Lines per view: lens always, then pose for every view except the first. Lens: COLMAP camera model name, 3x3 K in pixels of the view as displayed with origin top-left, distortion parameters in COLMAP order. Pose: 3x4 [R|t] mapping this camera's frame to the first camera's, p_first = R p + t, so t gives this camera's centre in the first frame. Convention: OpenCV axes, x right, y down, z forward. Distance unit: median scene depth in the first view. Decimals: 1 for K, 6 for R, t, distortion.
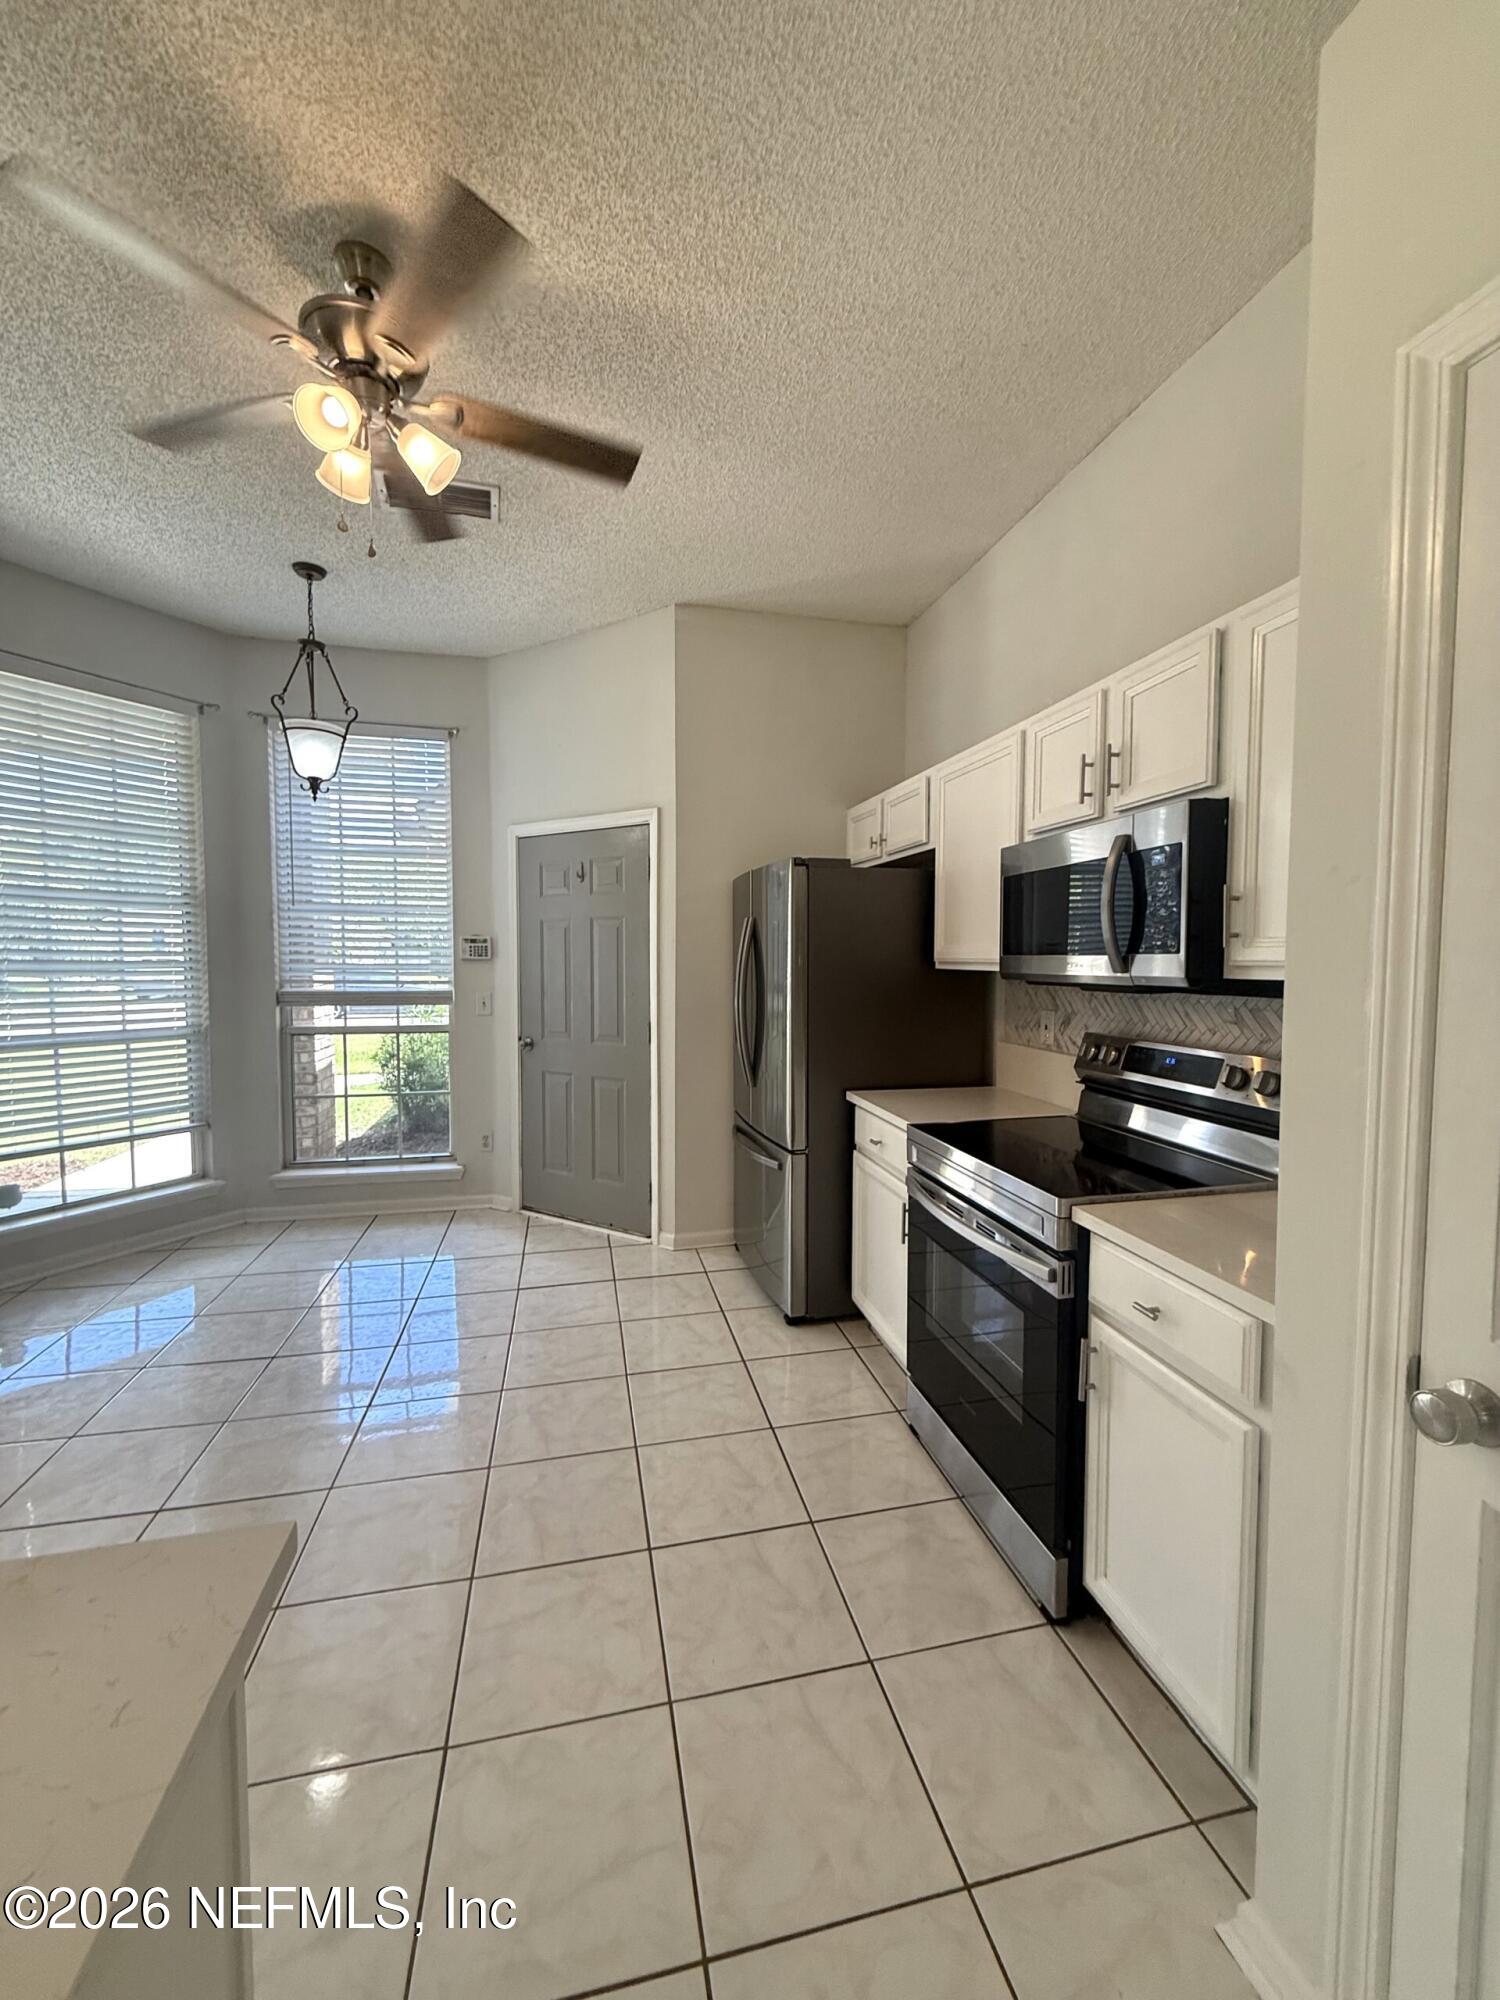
lens RADIAL K [[800.9, 0, 750.0], [0, 800.9, 988.9], [0, 0, 1]] dist [-0.002903, 0.000028]
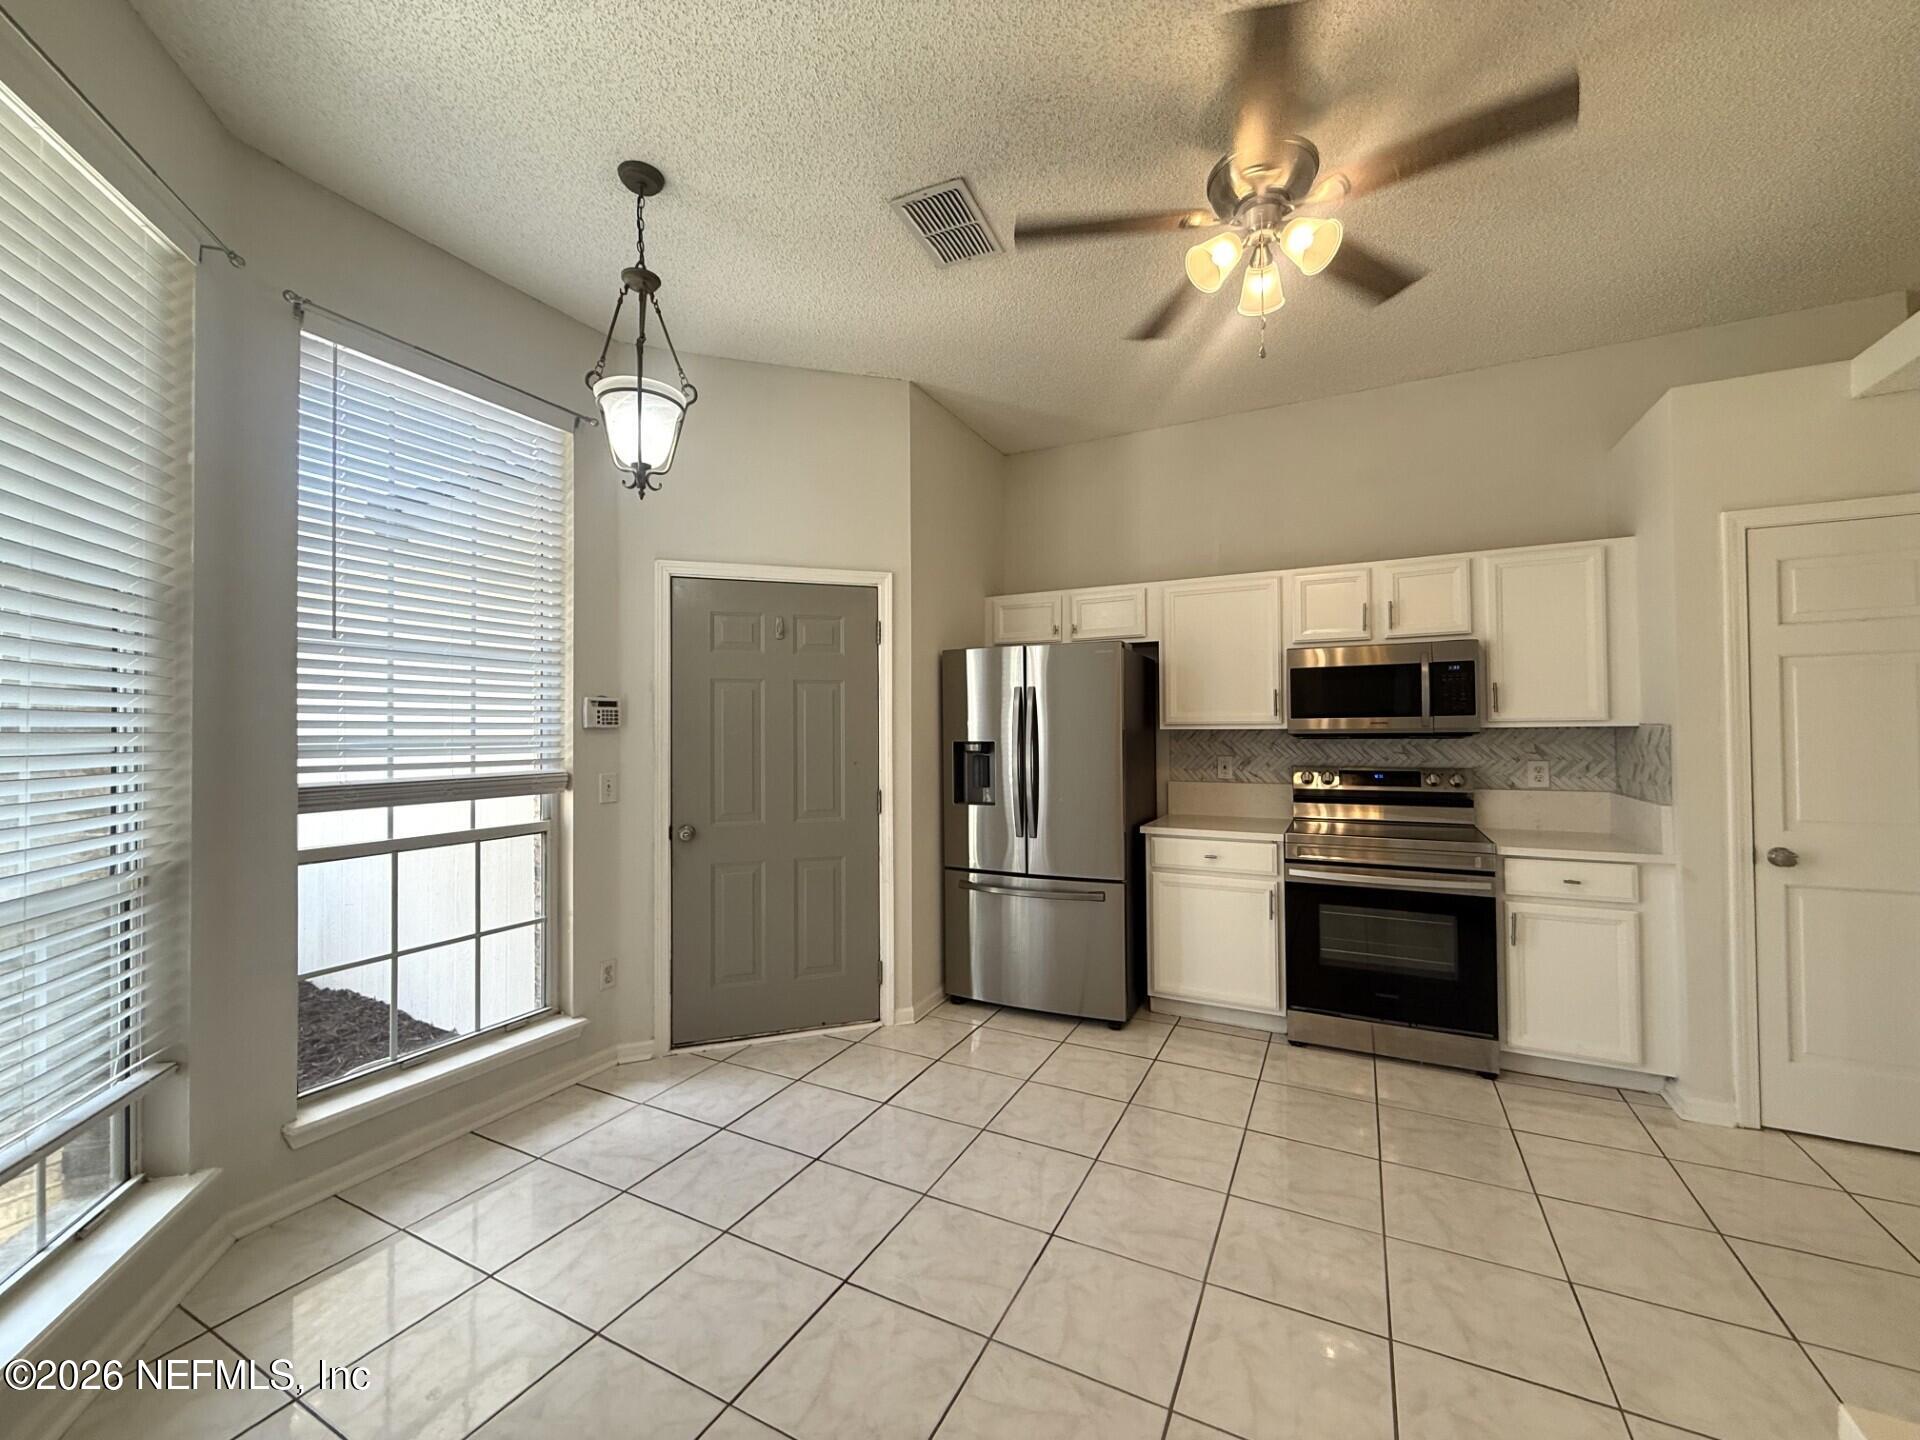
lens RADIAL K [[768.9, 0, 954.0], [0, 768.9, 710.7], [0, 0, 1]] dist [-0.002903, 0.000028]
pose [[0.642481, 0.010279, 0.766232, -1.291611], [0.039759, 0.998116, -0.046728, -0.013312], [-0.765269, 0.060487, 0.640862, 0.556388]]
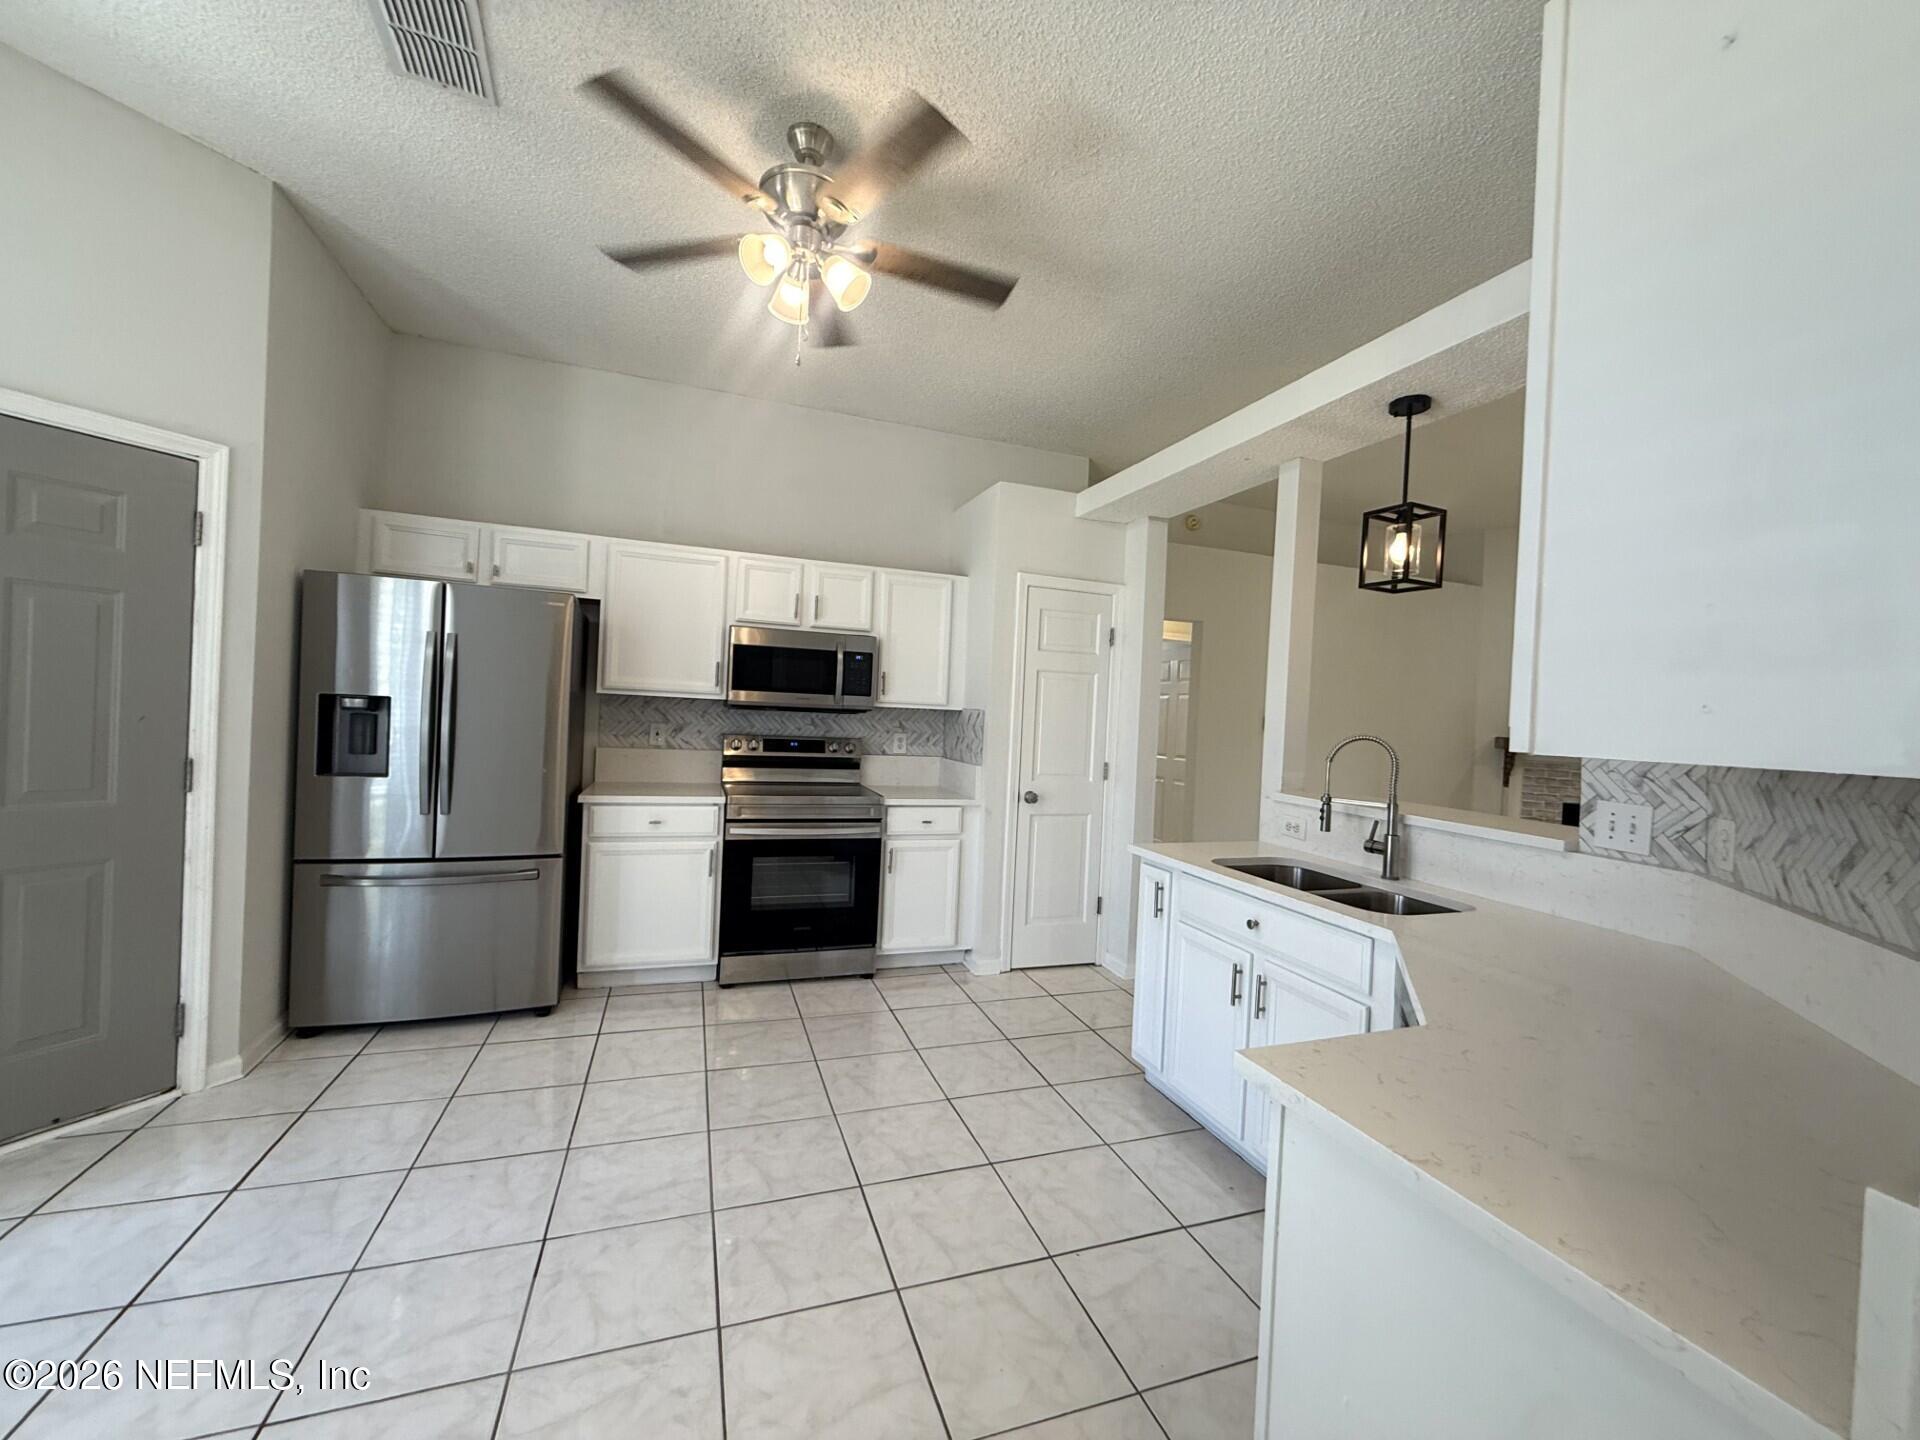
lens RADIAL K [[768.9, 0, 959.4], [0, 768.9, 711.8], [0, 0, 1]] dist [-0.002903, 0.000028]
pose [[-0.129494, -0.012279, 0.991504, -1.392055], [-0.010771, 0.999882, 0.010976, -0.019550], [-0.991522, -0.009258, -0.129611, 0.754978]]
